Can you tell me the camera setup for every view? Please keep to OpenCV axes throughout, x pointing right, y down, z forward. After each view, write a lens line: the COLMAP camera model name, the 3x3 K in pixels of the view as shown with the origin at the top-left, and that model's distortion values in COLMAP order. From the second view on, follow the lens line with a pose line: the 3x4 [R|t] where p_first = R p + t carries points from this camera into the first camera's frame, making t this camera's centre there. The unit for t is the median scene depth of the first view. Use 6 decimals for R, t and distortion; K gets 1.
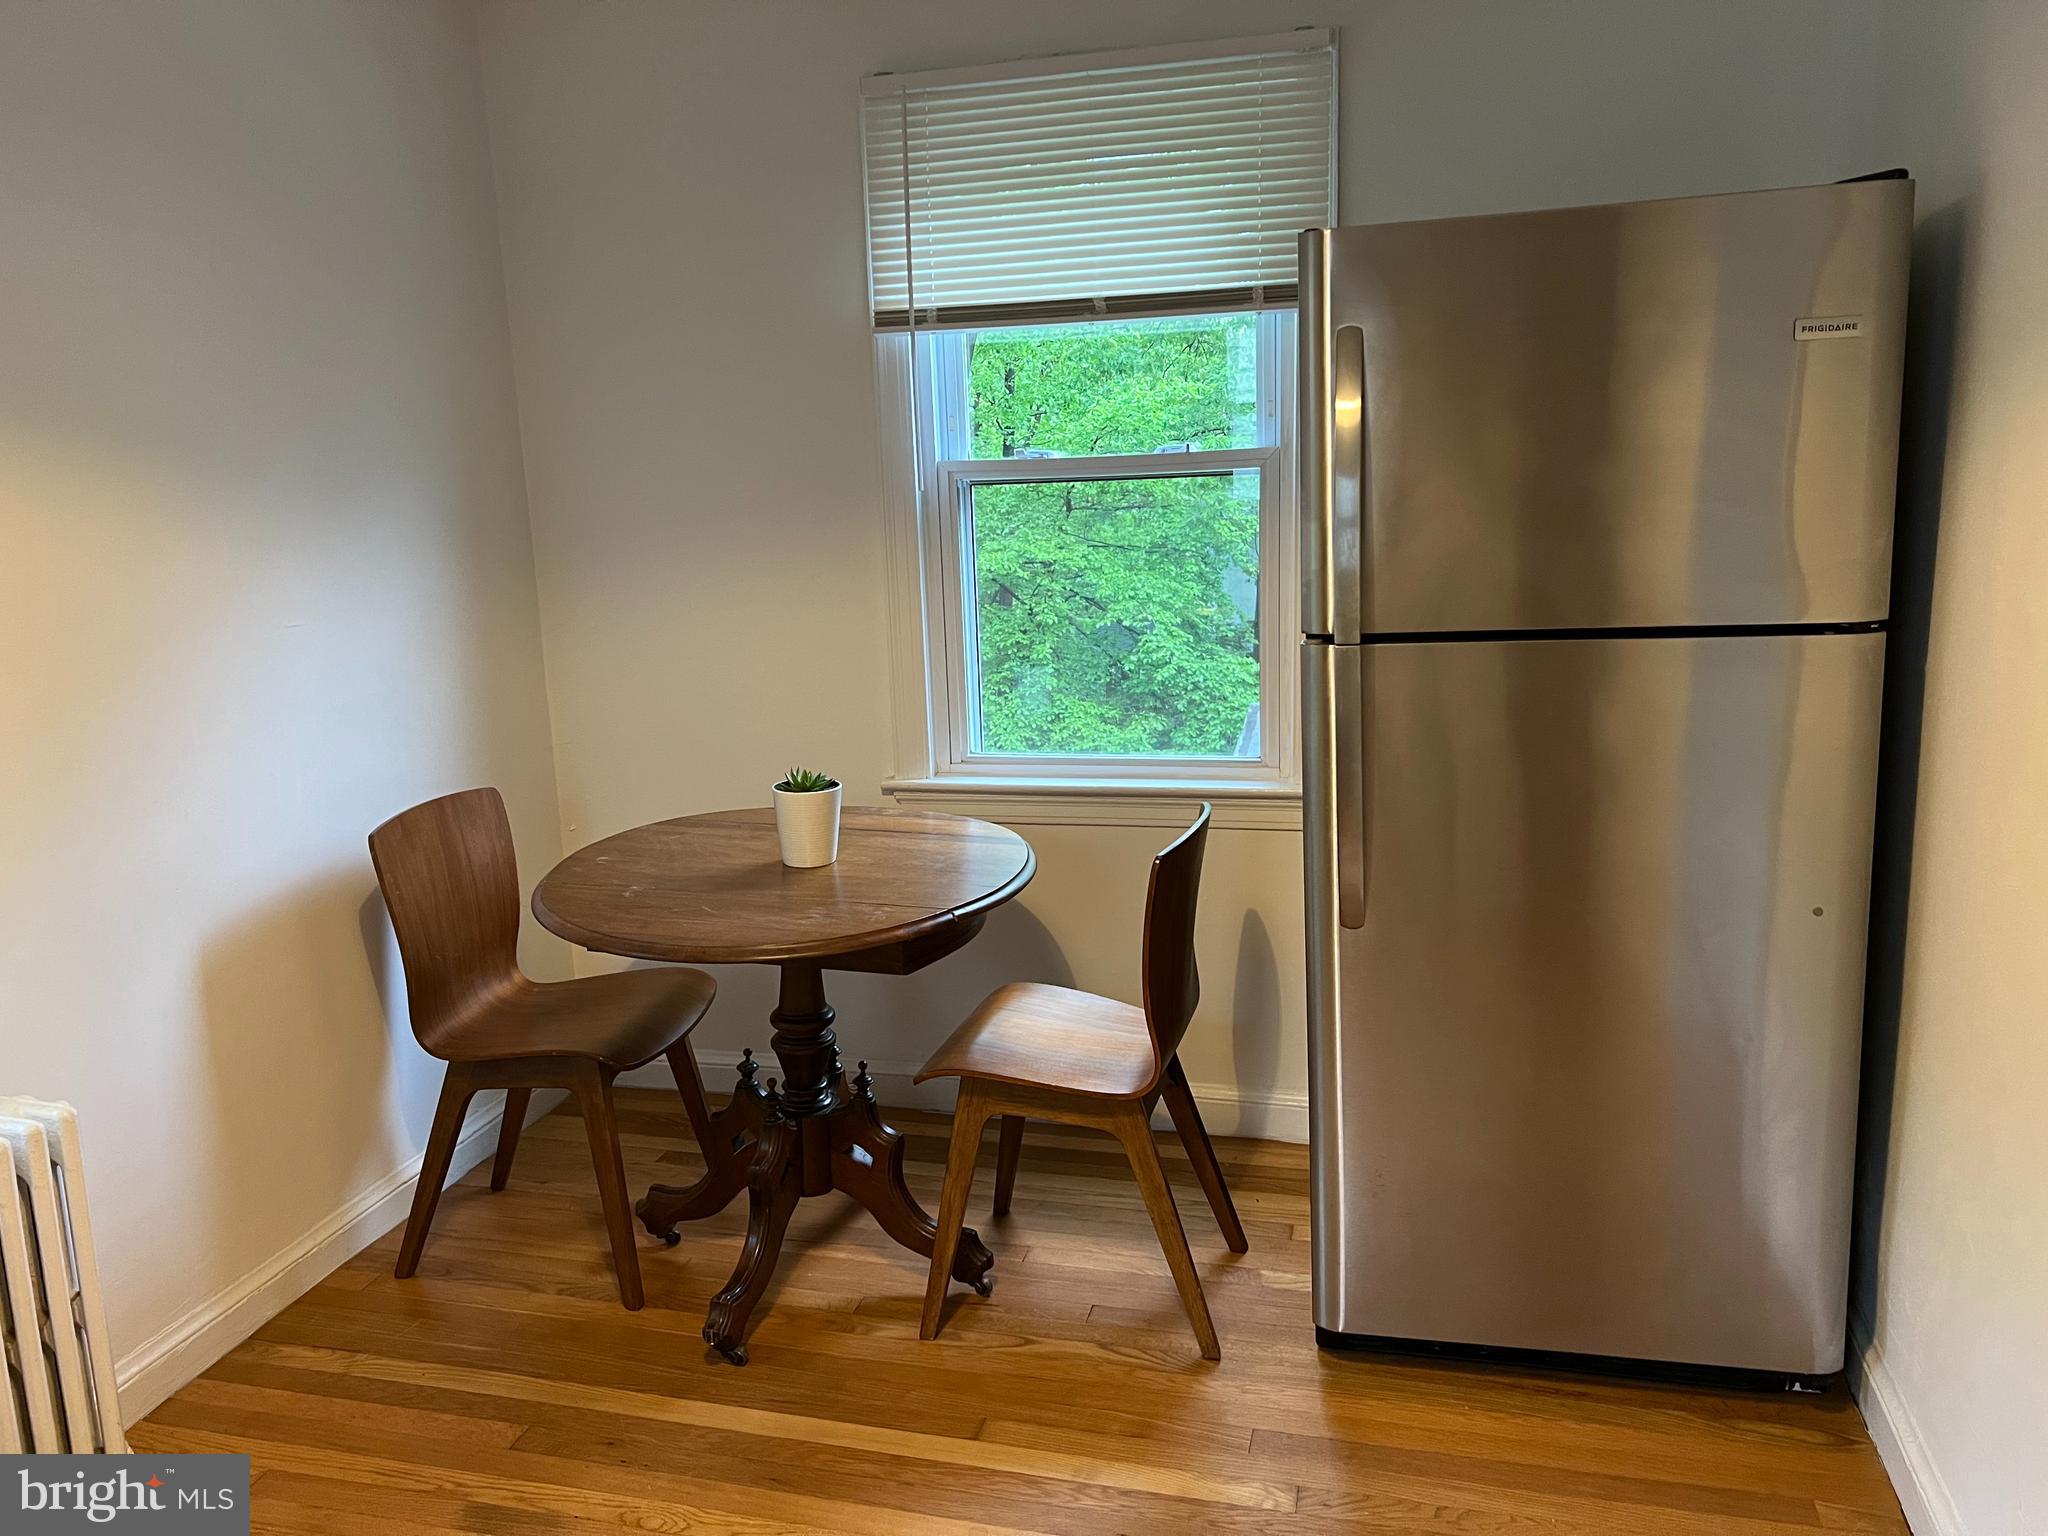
lens RADIAL K [[1551.8, 0, 1024.0], [0, 1551.8, 768.0], [0, 0, 1]] dist [0.004981, 0.003104]
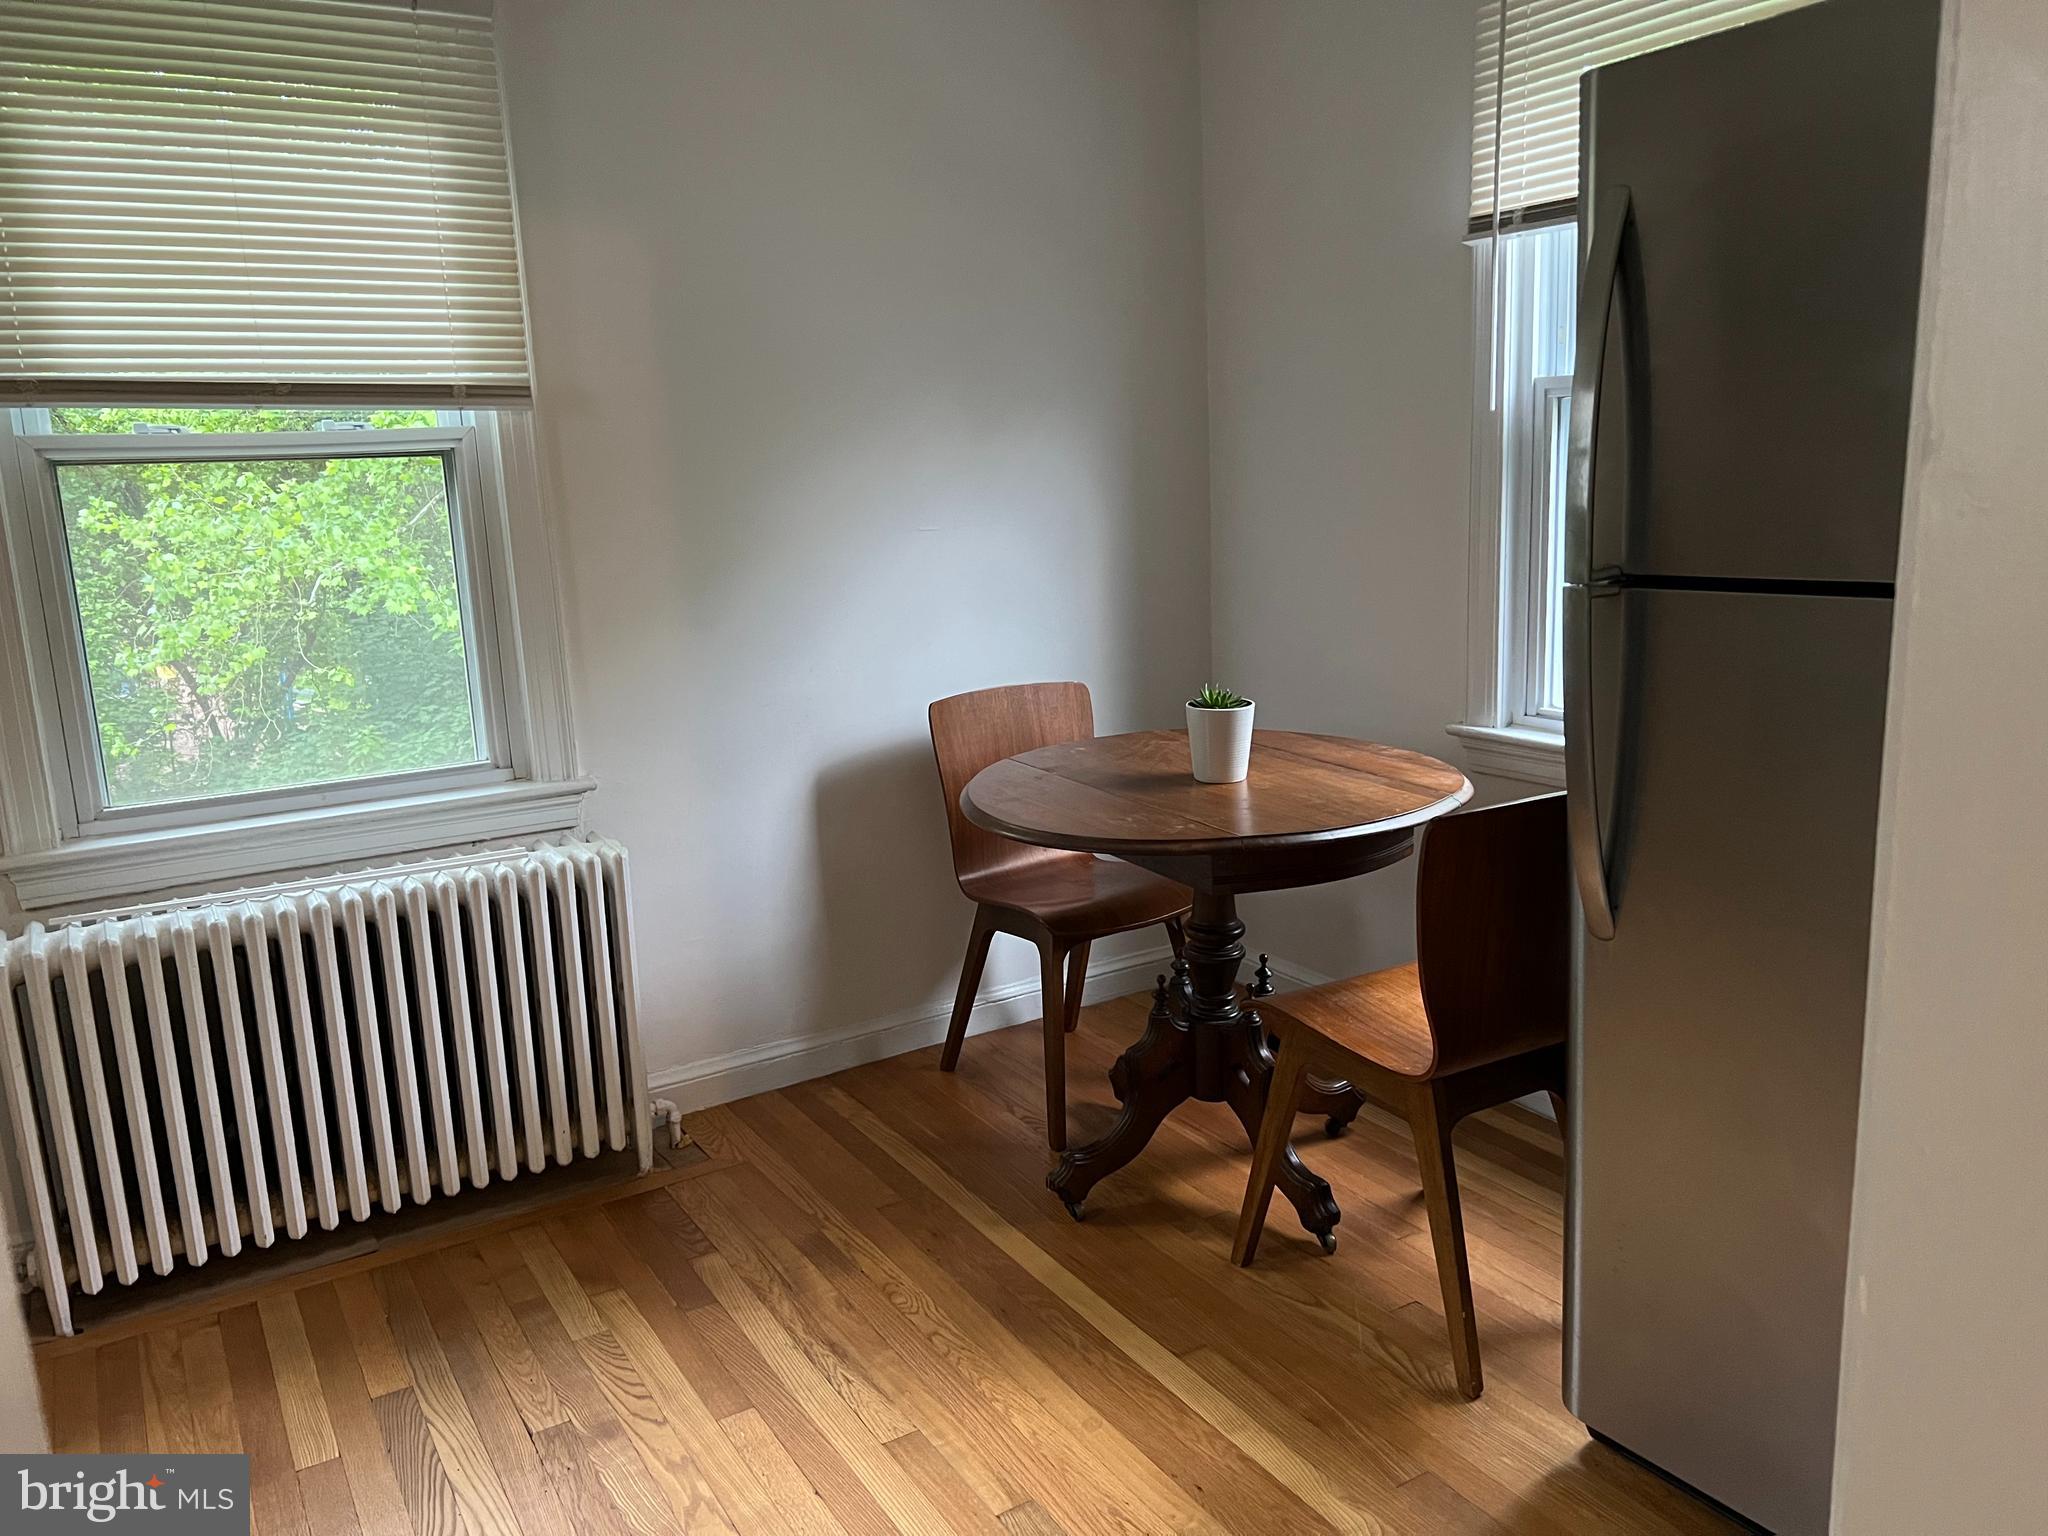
lens RADIAL K [[1536.5, 0, 1024.0], [0, 1536.5, 768.0], [0, 0, 1]] dist [0.063296, -0.088783]
pose [[0.724340, 0.142755, -0.674502, 0.458751], [-0.124724, 0.989319, 0.075445, -0.004902], [0.678068, 0.029479, 0.734408, 0.167932]]
